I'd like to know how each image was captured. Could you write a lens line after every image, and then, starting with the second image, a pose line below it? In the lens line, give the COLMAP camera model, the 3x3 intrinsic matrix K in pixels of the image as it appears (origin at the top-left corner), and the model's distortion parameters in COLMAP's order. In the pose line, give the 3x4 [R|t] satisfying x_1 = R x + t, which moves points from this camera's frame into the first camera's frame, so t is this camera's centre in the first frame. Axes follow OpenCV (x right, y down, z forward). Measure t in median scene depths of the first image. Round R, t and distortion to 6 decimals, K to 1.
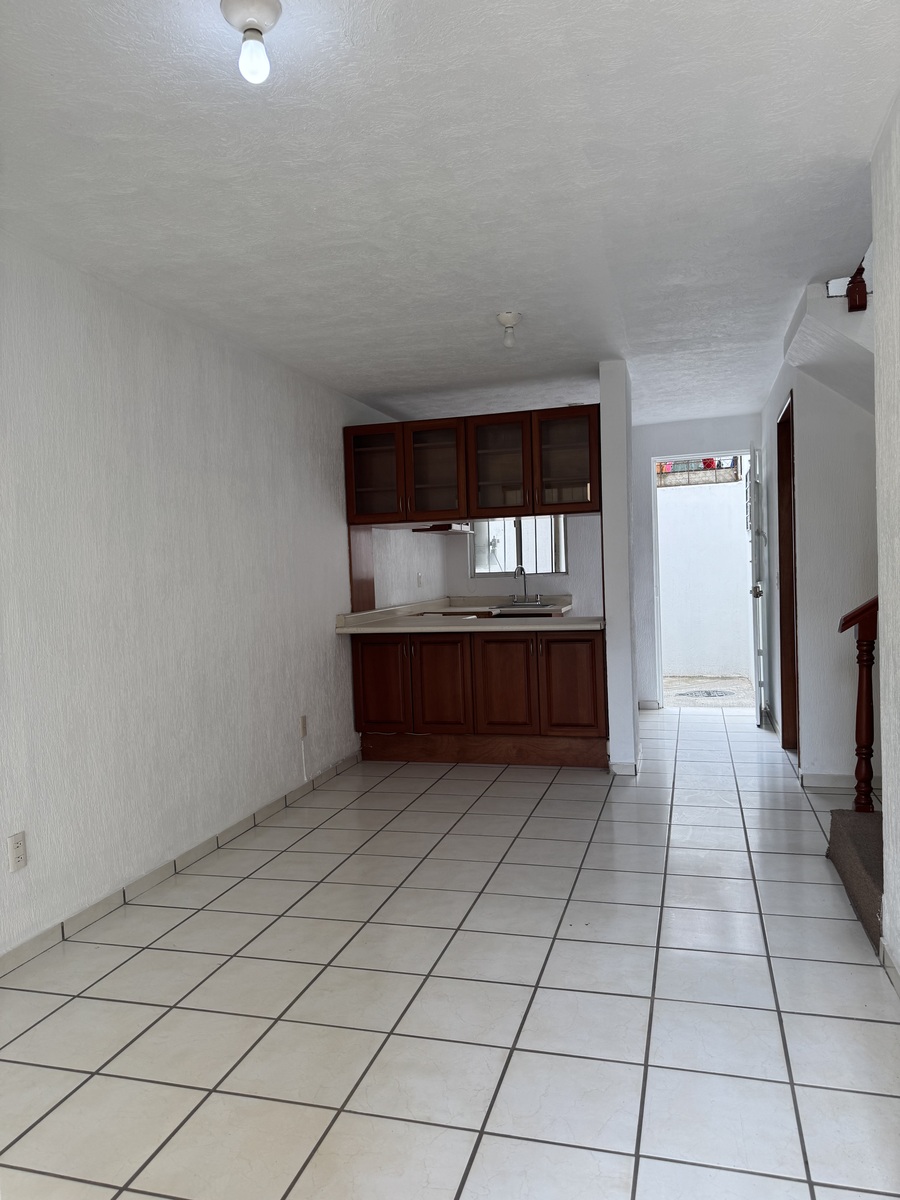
lens RADIAL K [[836.0, 0, 437.2], [0, 836.0, 618.9], [0, 0, 1]] dist [0.026549, -0.040522]
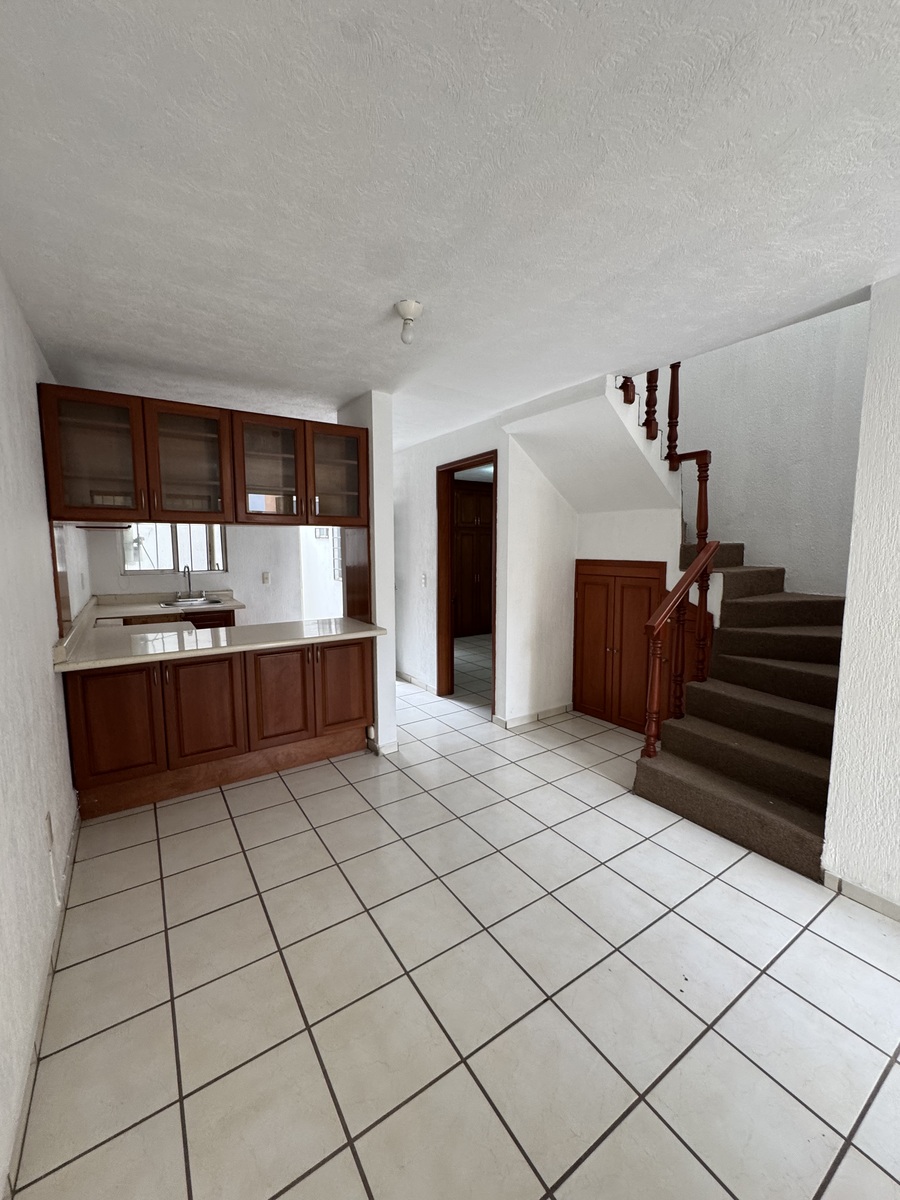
lens RADIAL K [[478.7, 0, 452.0], [0, 478.7, 597.8], [0, 0, 1]] dist [-0.007673, 0.001617]
pose [[0.636936, -0.048638, 0.769381, -0.231347], [0.021740, 0.998744, 0.045139, -0.061370], [-0.770610, -0.012024, 0.637193, 0.514168]]
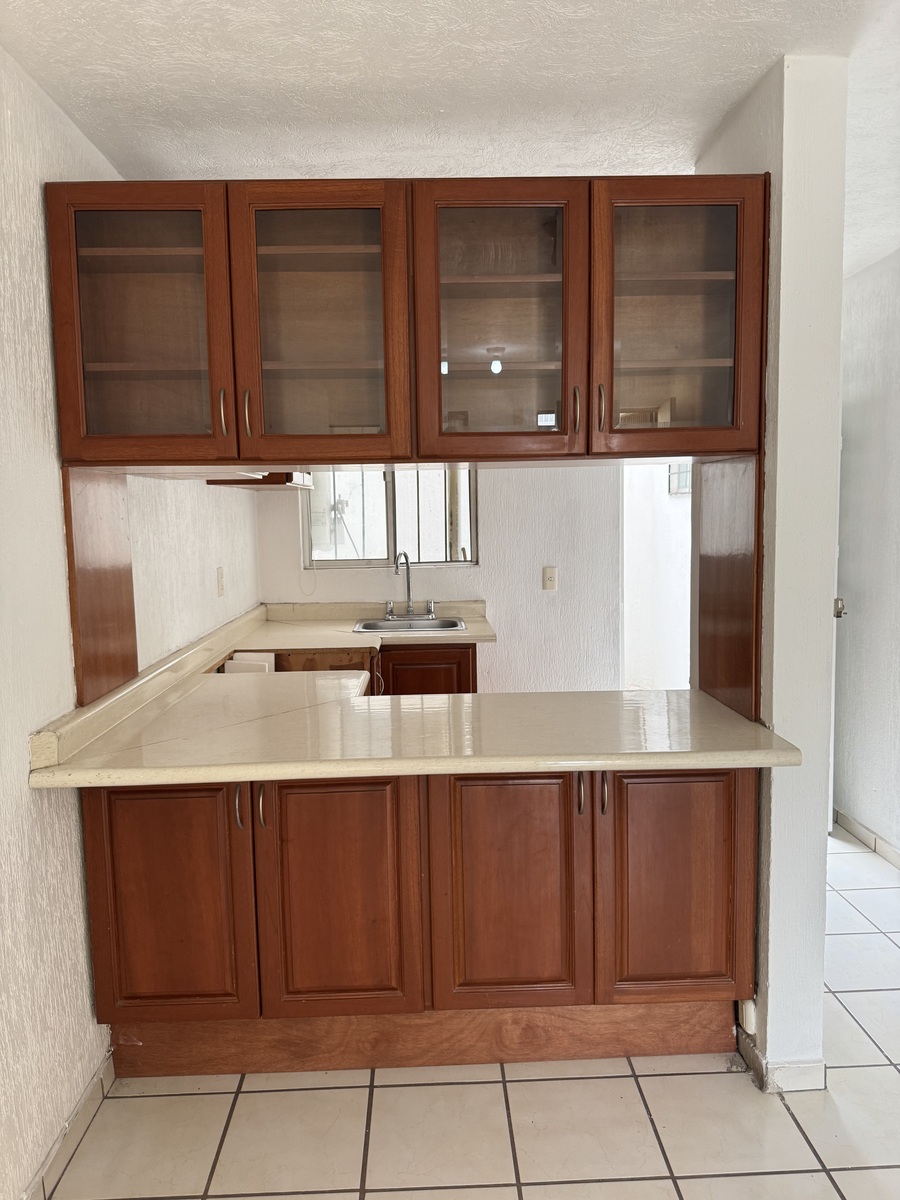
lens RADIAL K [[836.0, 0, 451.2], [0, 836.0, 598.6], [0, 0, 1]] dist [0.026549, -0.040522]
pose [[0.947698, -0.014135, 0.318854, -0.072218], [0.003579, 0.999427, 0.033667, -0.074598], [-0.319147, -0.030765, 0.947206, 0.676723]]
